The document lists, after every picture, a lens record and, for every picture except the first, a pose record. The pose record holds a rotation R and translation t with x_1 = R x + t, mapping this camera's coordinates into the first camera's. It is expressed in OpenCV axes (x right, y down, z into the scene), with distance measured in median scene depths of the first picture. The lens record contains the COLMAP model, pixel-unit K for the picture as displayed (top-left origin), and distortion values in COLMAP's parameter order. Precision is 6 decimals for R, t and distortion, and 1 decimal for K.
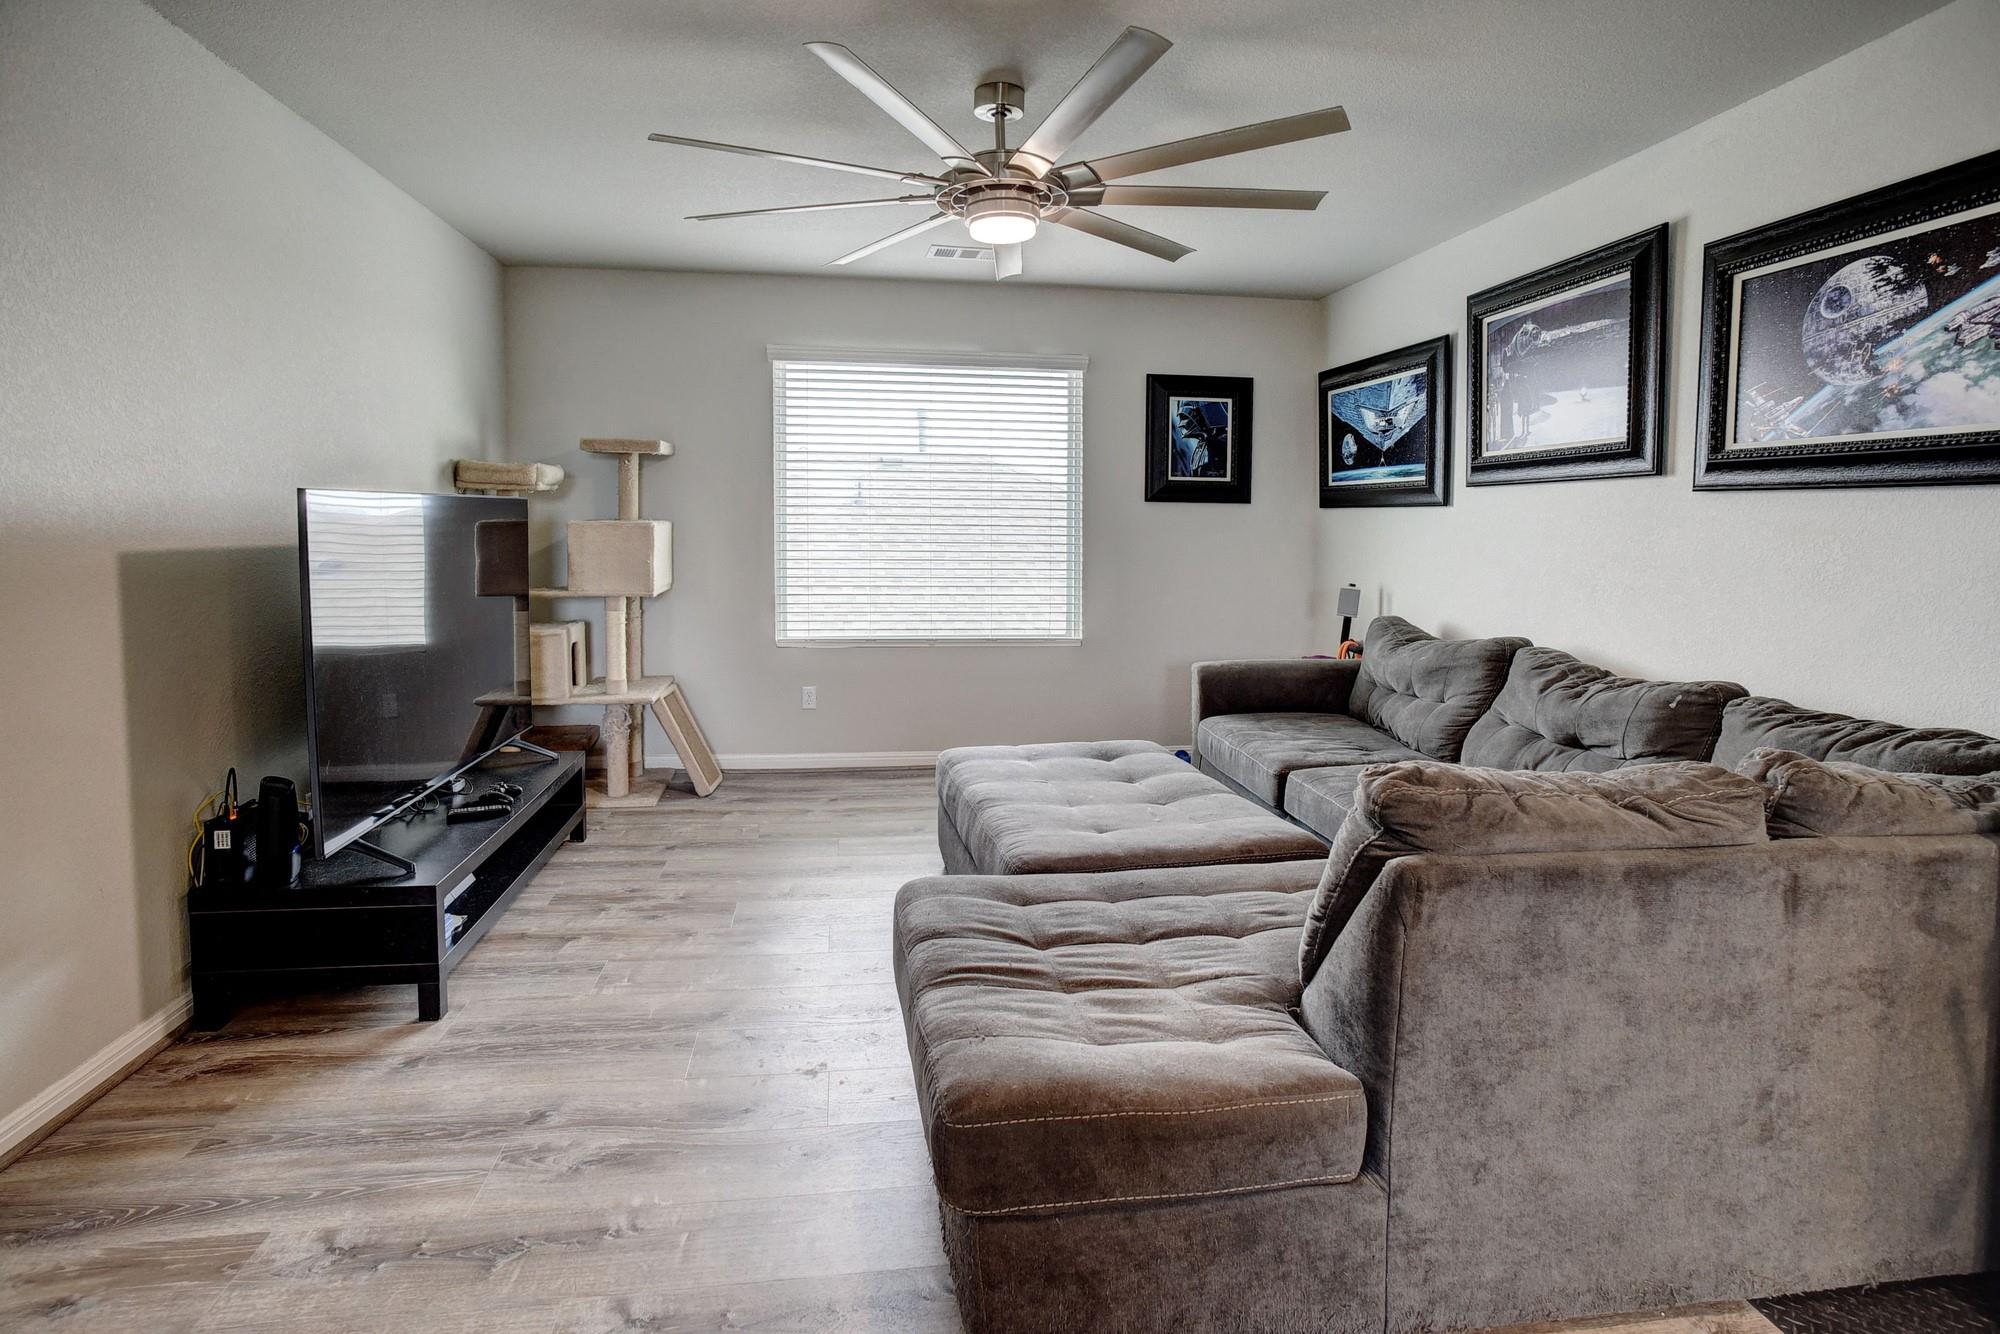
lens RADIAL K [[1095.8, 0, 994.0], [0, 1095.8, 608.0], [0, 0, 1]] dist [-0.064553, 0.046483]
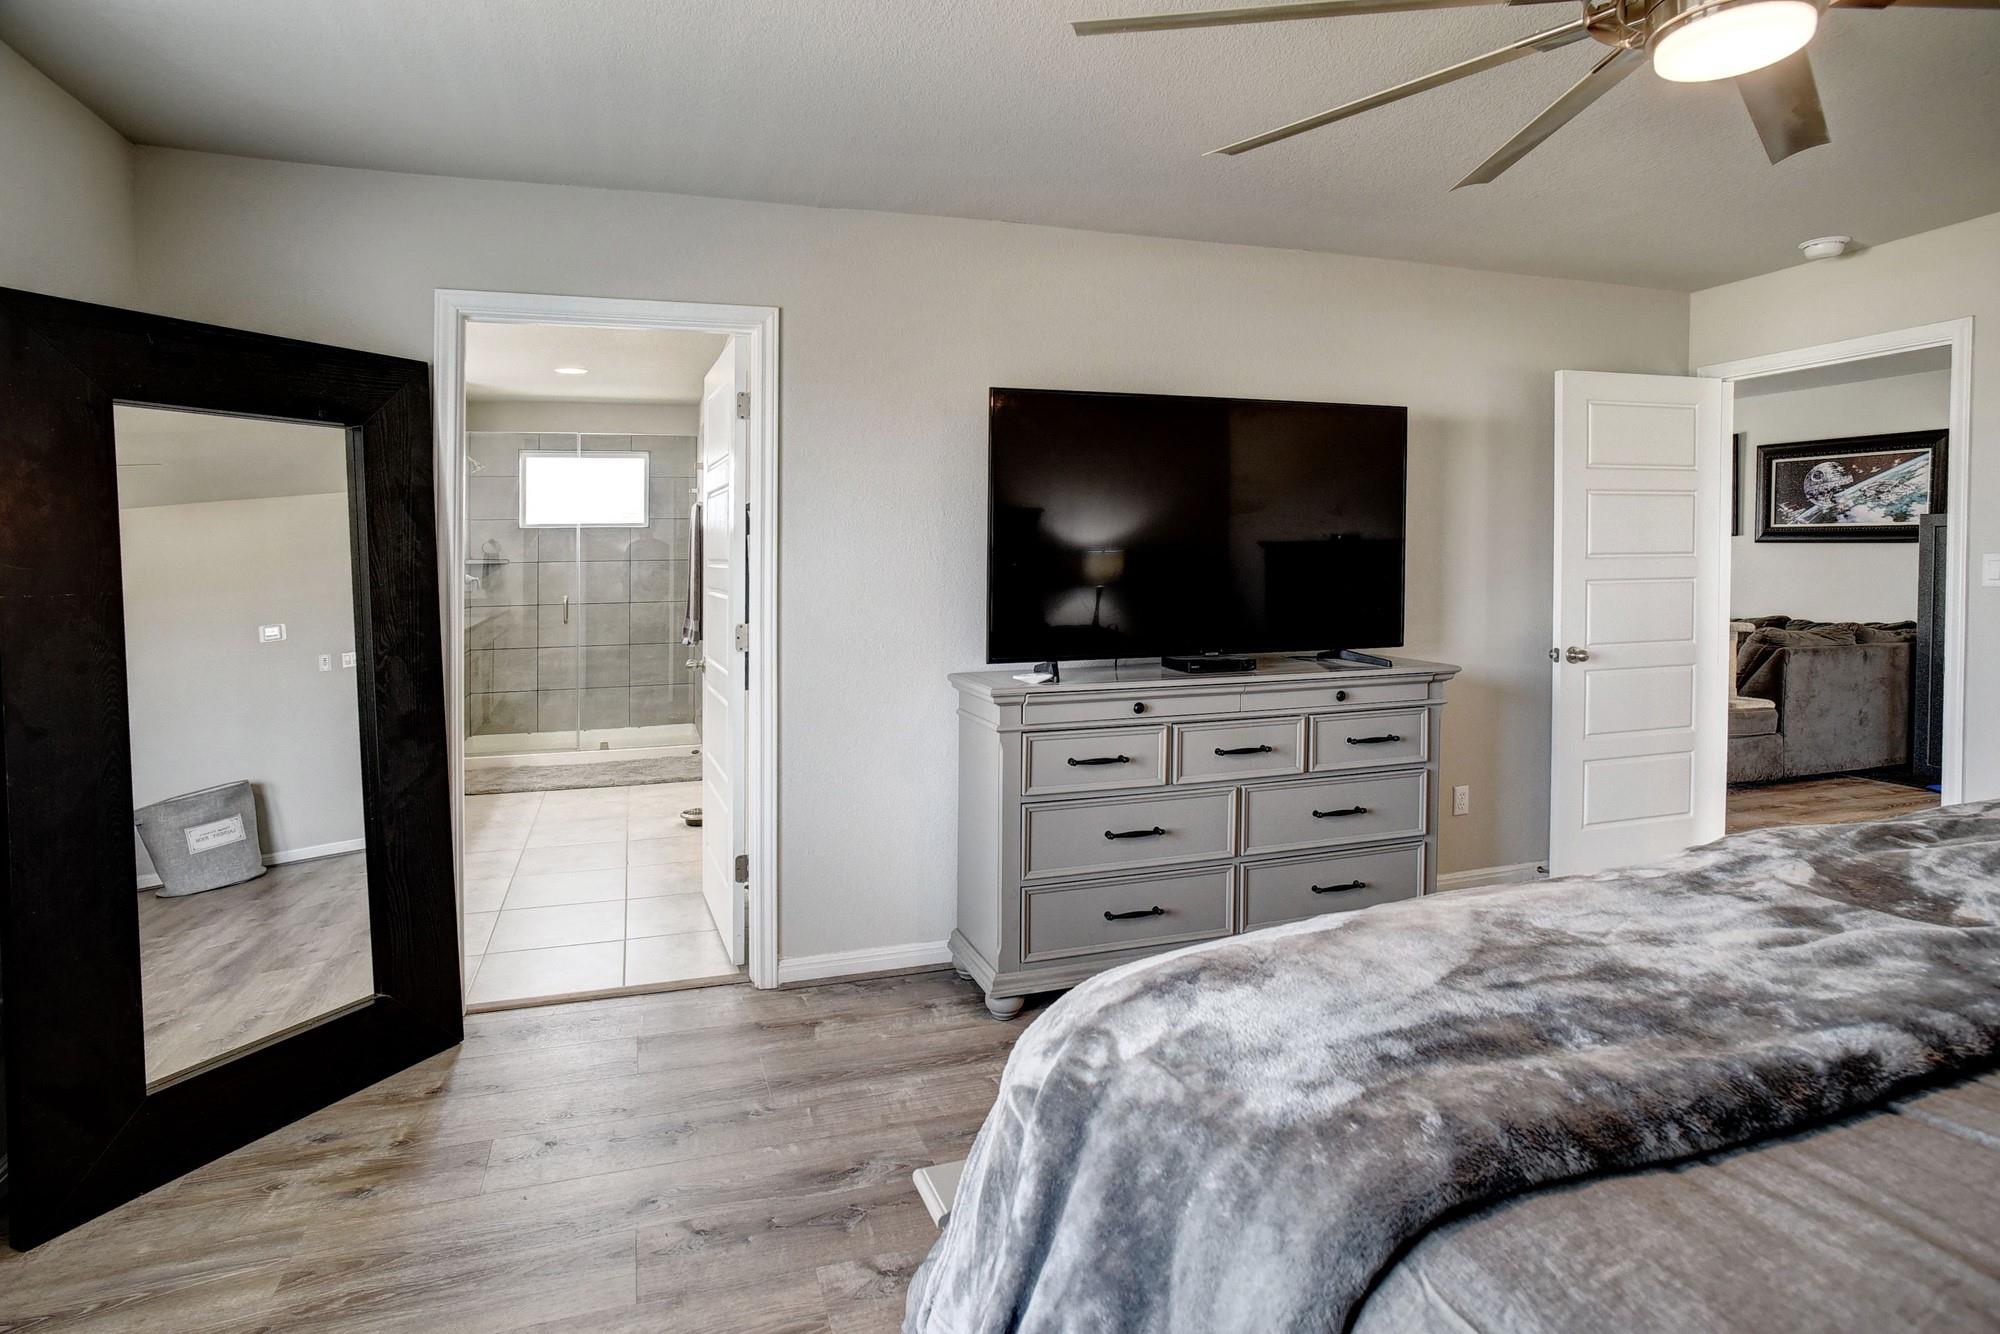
lens RADIAL K [[1095.8, 0, 994.0], [0, 1095.8, 608.0], [0, 0, 1]] dist [-0.064553, 0.046483]
pose [[0.980844, -0.016734, 0.194075, -1.824836], [0.021684, 0.999491, -0.023414, 0.074488], [-0.193584, 0.027174, 0.980707, -1.282014]]
